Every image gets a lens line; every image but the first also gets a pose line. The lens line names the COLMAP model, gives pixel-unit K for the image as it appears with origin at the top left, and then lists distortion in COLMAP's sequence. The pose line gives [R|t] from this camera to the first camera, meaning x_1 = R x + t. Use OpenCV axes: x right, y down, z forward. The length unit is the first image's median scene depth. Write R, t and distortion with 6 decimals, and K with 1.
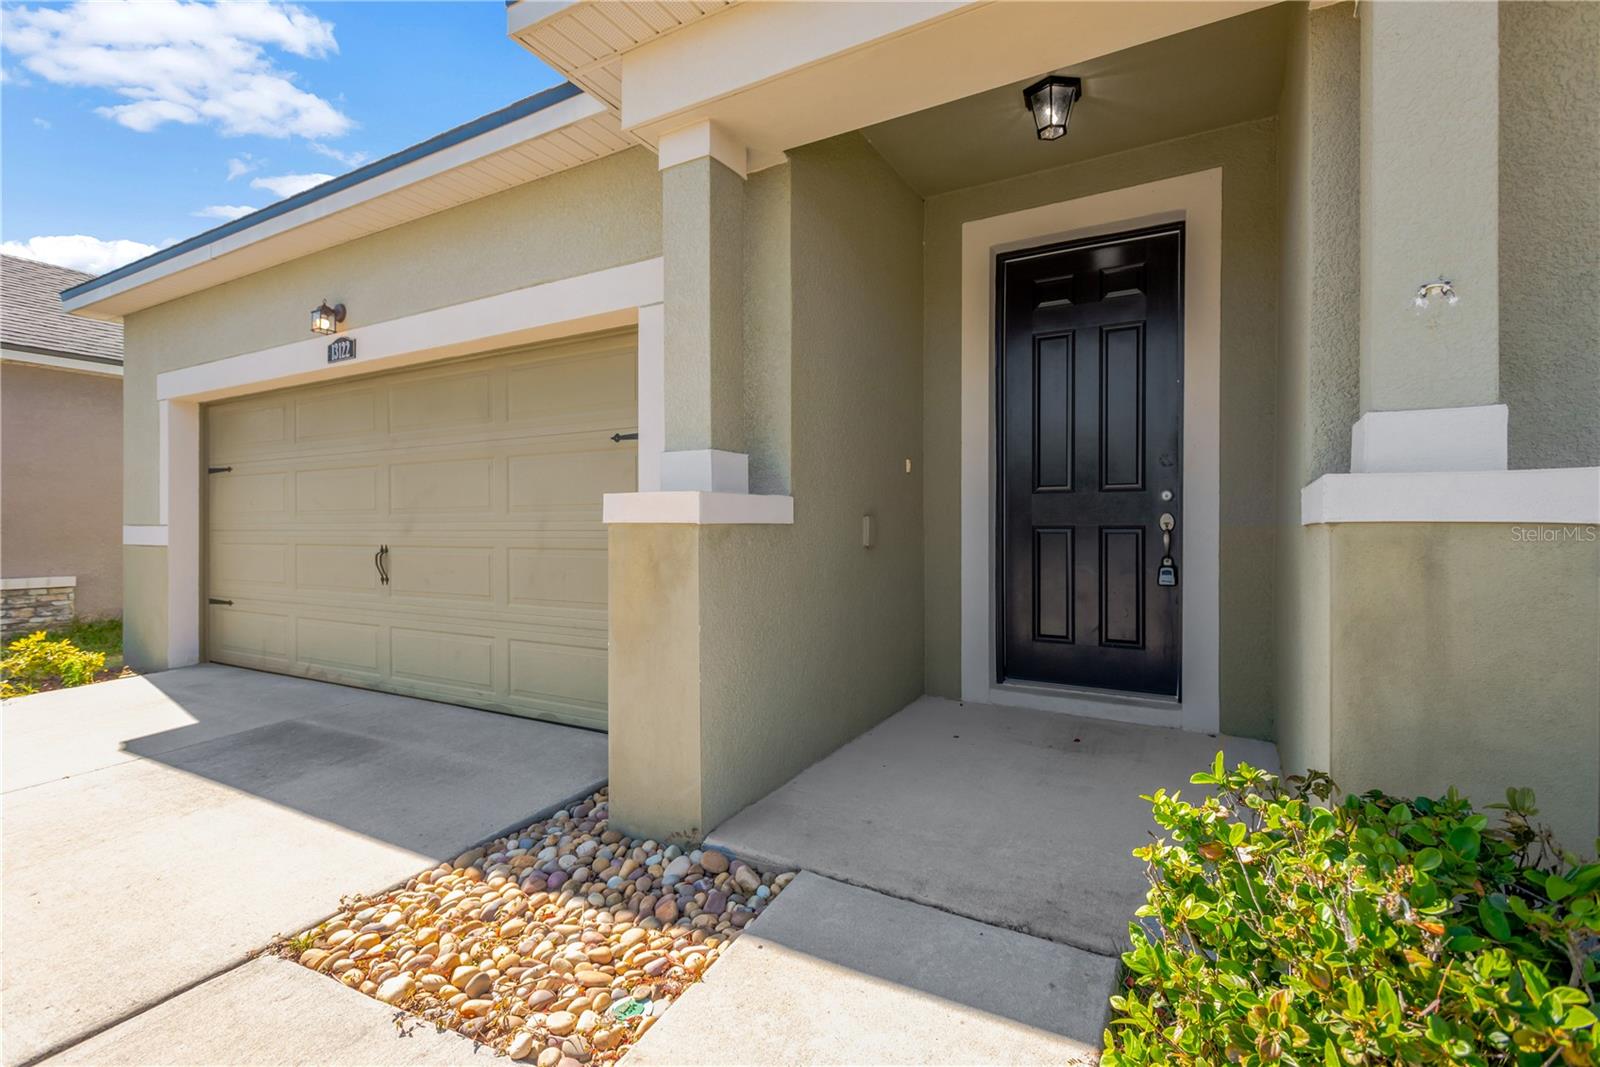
lens RADIAL K [[745.9, 0, 802.6], [0, 745.9, 531.1], [0, 0, 1]] dist [0.018471, -0.007207]
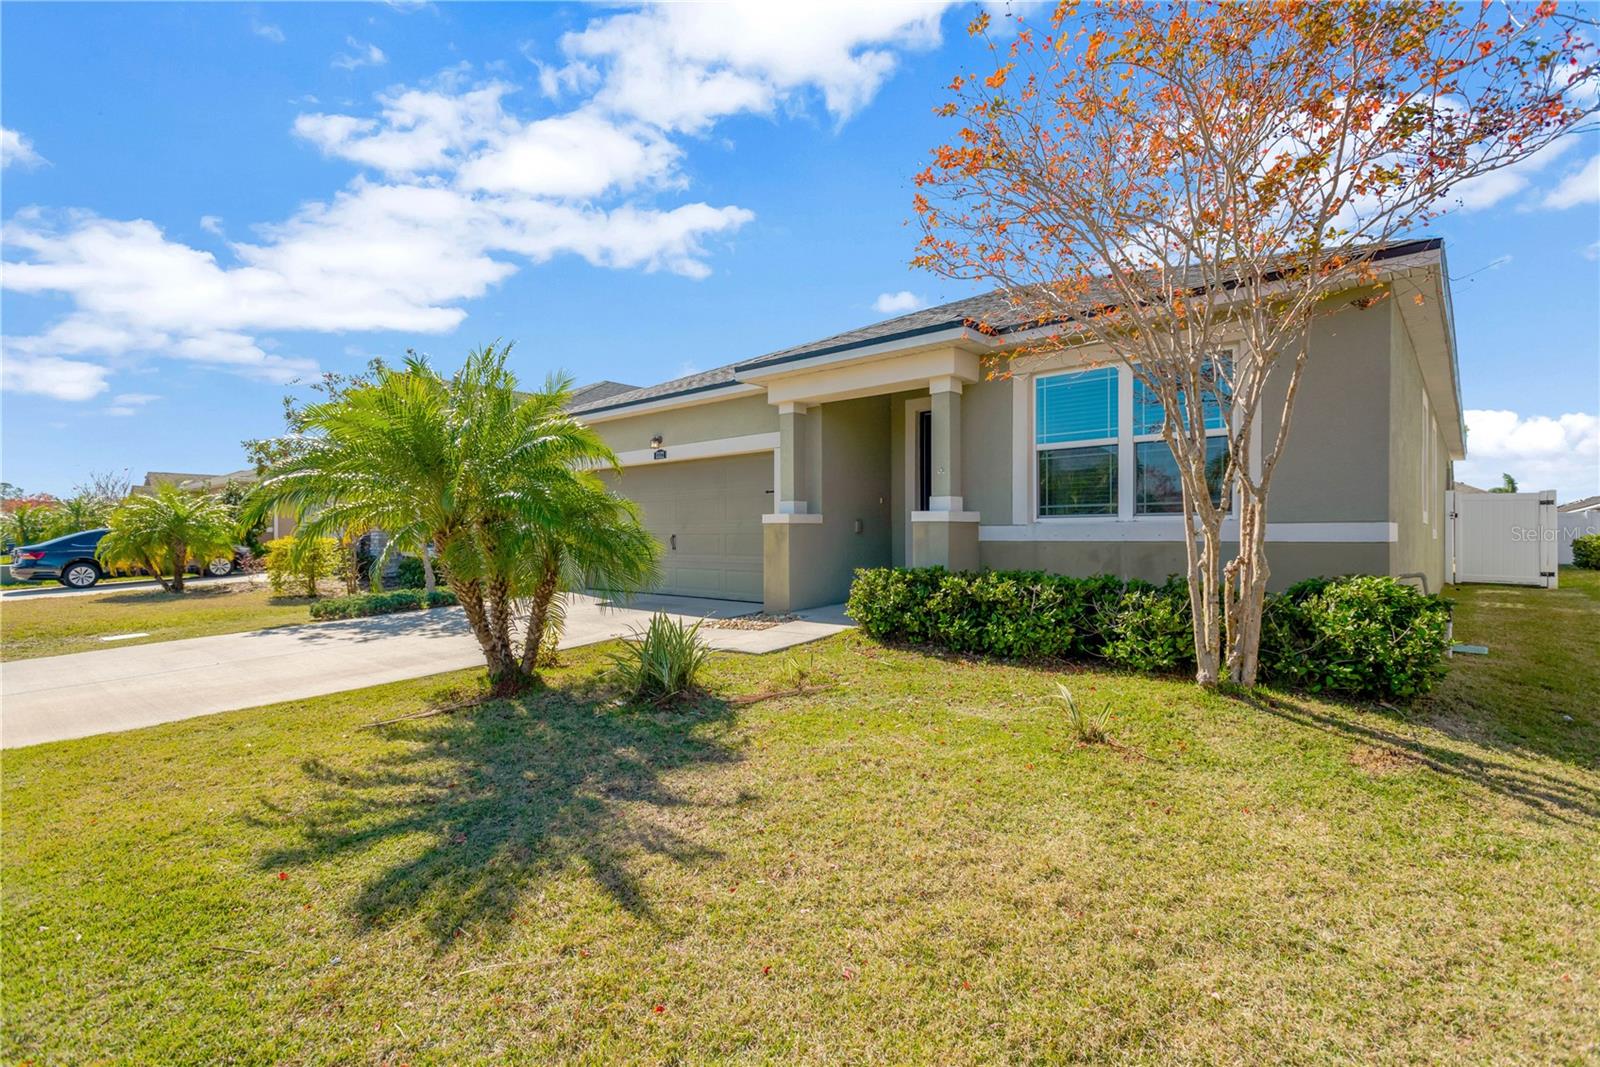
lens RADIAL K [[745.9, 0, 802.6], [0, 745.9, 531.1], [0, 0, 1]] dist [0.018471, -0.007207]
pose [[0.979064, -0.000735, -0.203552, 0.424541], [-0.000818, 0.999971, -0.007545, 0.035791], [0.203552, 0.007553, 0.979035, -1.605875]]
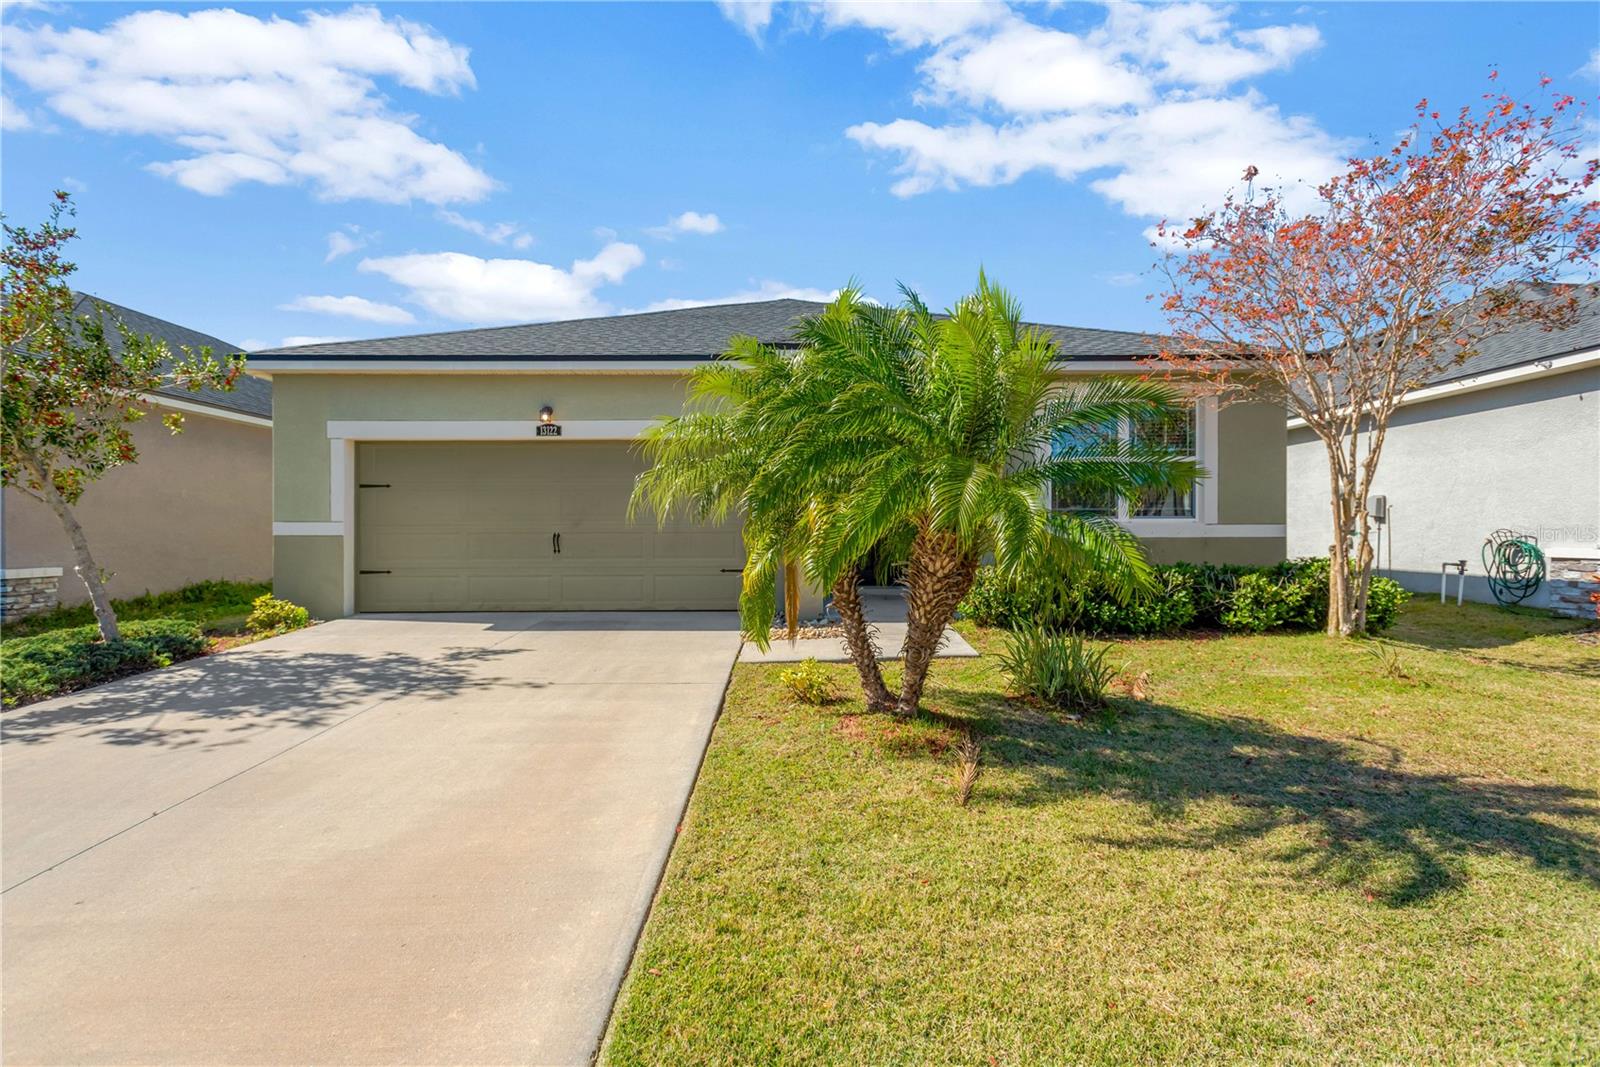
lens RADIAL K [[745.9, 0, 802.6], [0, 745.9, 531.1], [0, 0, 1]] dist [0.018471, -0.007207]
pose [[0.864869, -0.001044, 0.501997, -1.235621], [0.004146, 0.999979, -0.005063, 0.034353], [-0.501981, 0.006460, 0.864855, -1.184678]]
